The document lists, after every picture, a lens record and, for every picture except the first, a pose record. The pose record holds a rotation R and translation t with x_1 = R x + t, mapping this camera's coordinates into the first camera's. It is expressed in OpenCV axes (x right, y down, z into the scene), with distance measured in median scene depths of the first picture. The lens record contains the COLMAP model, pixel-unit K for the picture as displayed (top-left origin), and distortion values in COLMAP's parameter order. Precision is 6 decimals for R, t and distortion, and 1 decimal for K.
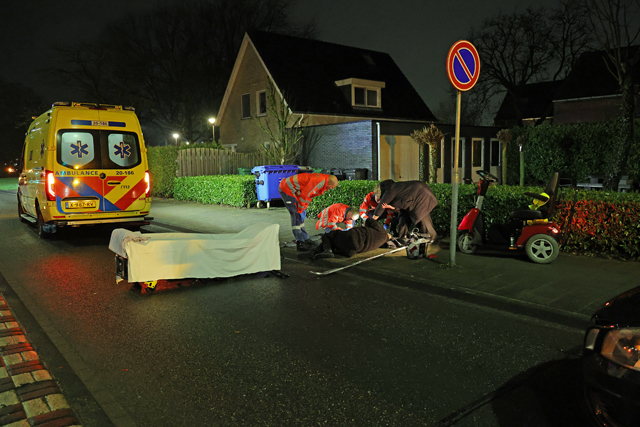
lens RADIAL K [[489.7, 0, 320.0], [0, 489.7, 213.5], [0, 0, 1]] dist [-0.063988, 0.070940]
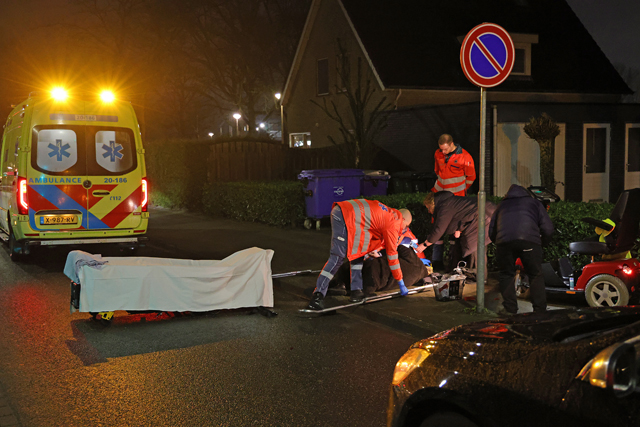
lens RADIAL K [[787.2, 0, 320.0], [0, 787.2, 213.5], [0, 0, 1]] dist [0.023633, 0.481289]
pose [[0.979784, 0.019333, -0.199123, 0.183879], [-0.024877, 0.999368, -0.025379, -0.006061], [0.198507, 0.029819, 0.979646, -0.191680]]
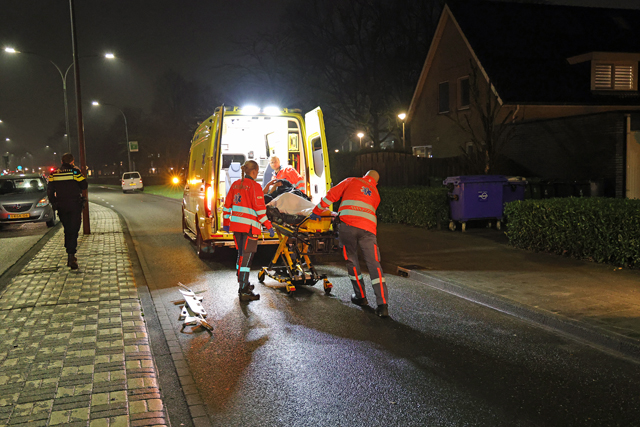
lens RADIAL K [[610.2, 0, 320.0], [0, 610.2, 213.5], [0, 0, 1]] dist [0.032467, 0.010382]
pose [[0.937323, 0.022388, -0.347741, 0.025847], [-0.031214, 0.999317, -0.019798, -0.016972], [0.347061, 0.029412, 0.937381, 0.013694]]
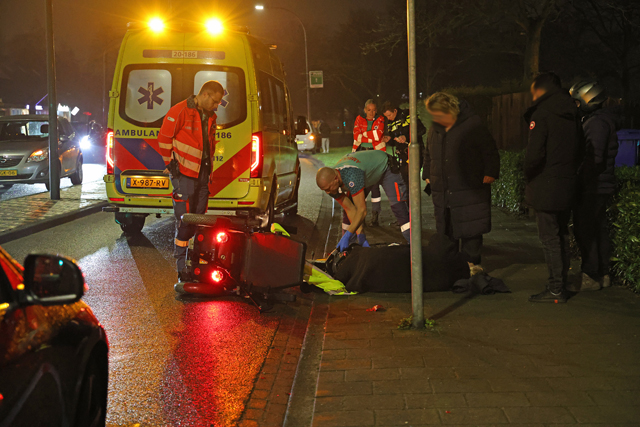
lens RADIAL K [[1165.9, 0, 320.0], [0, 1165.9, 213.5], [0, 0, 1]] dist [0.051377, 0.081616]
pose [[0.741841, 0.068365, -0.667082, 0.694470], [-0.085995, 0.996275, 0.006469, -0.007030], [0.665039, 0.052566, 0.744956, 0.007467]]
